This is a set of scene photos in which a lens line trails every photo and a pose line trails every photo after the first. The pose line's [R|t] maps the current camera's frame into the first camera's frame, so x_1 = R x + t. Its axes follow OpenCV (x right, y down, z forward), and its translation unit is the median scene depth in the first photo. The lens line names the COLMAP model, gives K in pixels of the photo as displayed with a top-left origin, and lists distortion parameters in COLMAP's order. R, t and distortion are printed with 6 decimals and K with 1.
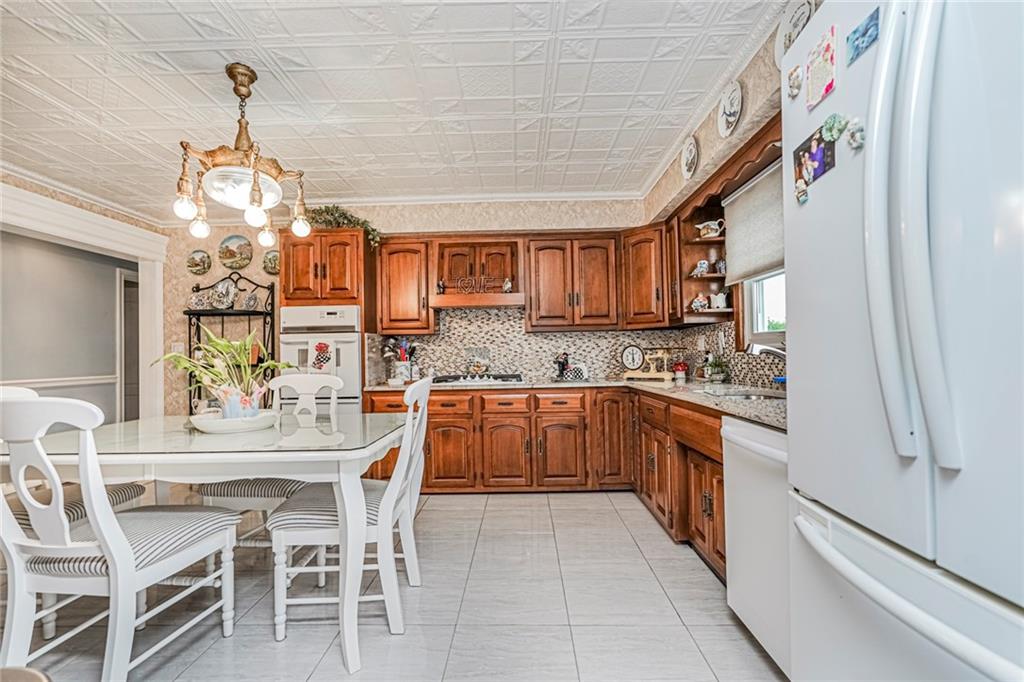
lens RADIAL K [[434.0, 0, 438.8], [0, 434.0, 343.8], [0, 0, 1]] dist [0.014136, 0.000168]
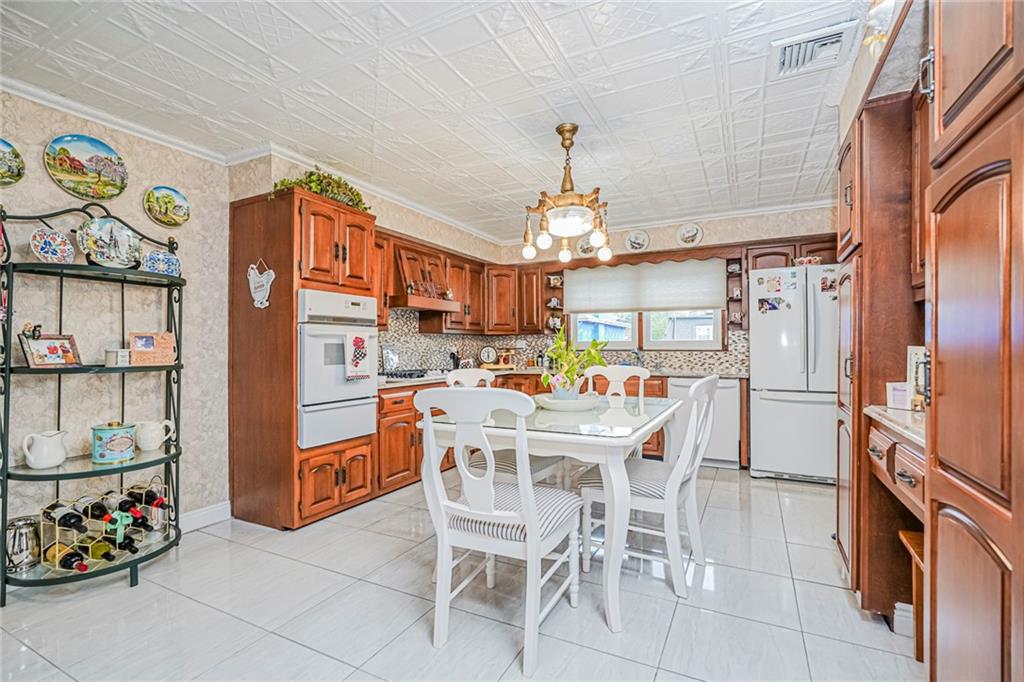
lens RADIAL K [[477.4, 0, 503.8], [0, 477.4, 343.0], [0, 0, 1]] dist [-0.001544, 0.000329]
pose [[0.426309, 0.024202, 0.904254, -1.016706], [-0.024465, 0.999585, -0.015220, 0.017368], [-0.904247, -0.015634, 0.426724, 0.316713]]
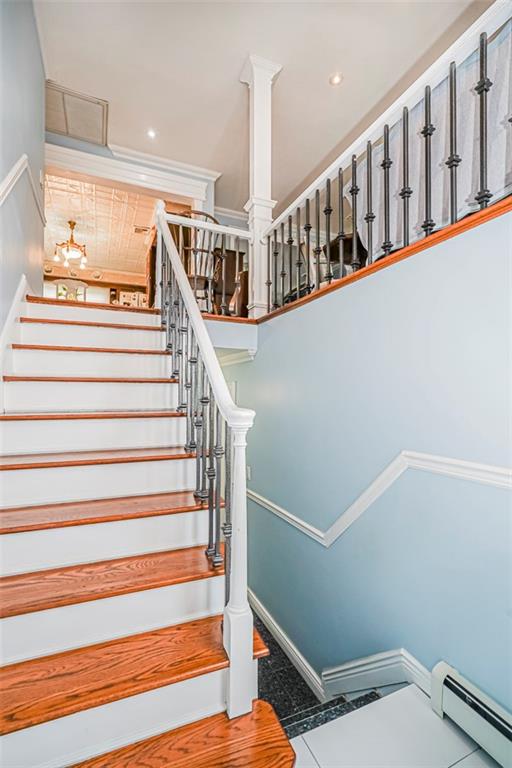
lens RADIAL K [[358.0, 0, 256.0], [0, 358.0, 384.0], [0, 0, 1]] dist [-0.001544, 0.000329]
pose [[-0.440581, 0.046997, 0.896482, -2.425915], [-0.008936, 0.998350, -0.056728, 0.629813], [-0.897668, -0.033004, -0.439434, 0.516449]]
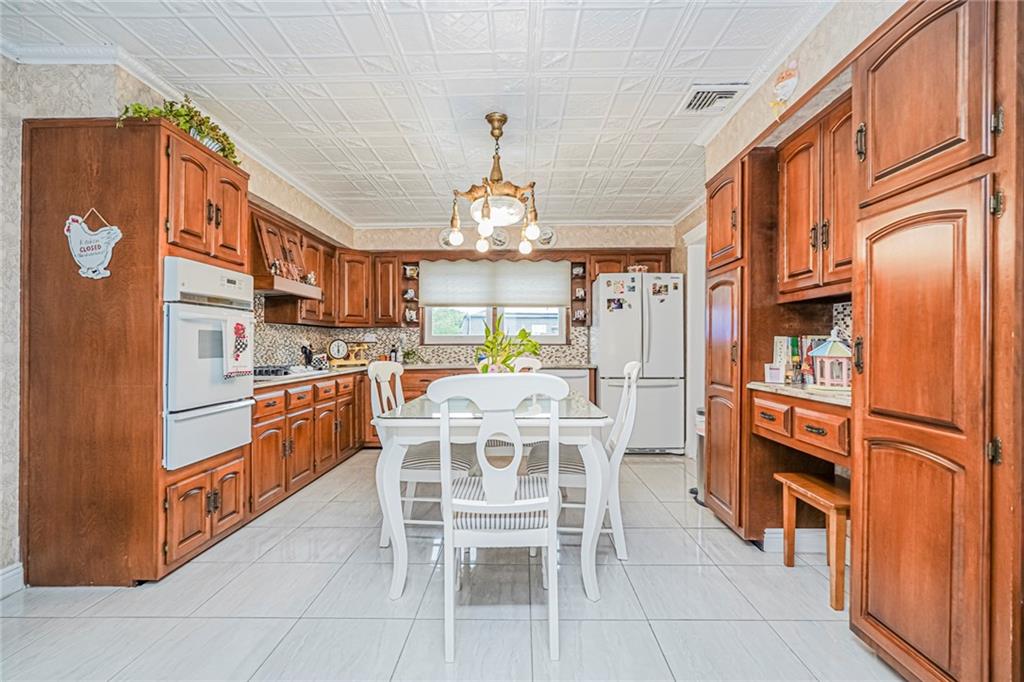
lens RADIAL K [[489.0, 0, 512.0], [0, 489.0, 341.0], [0, 0, 1]] dist [0.003437, 0.001322]
pose [[-0.028776, 0.025858, 0.999251, -1.068788], [-0.020103, 0.999448, -0.026442, 0.038574], [-0.999384, -0.020849, -0.028240, 0.580065]]
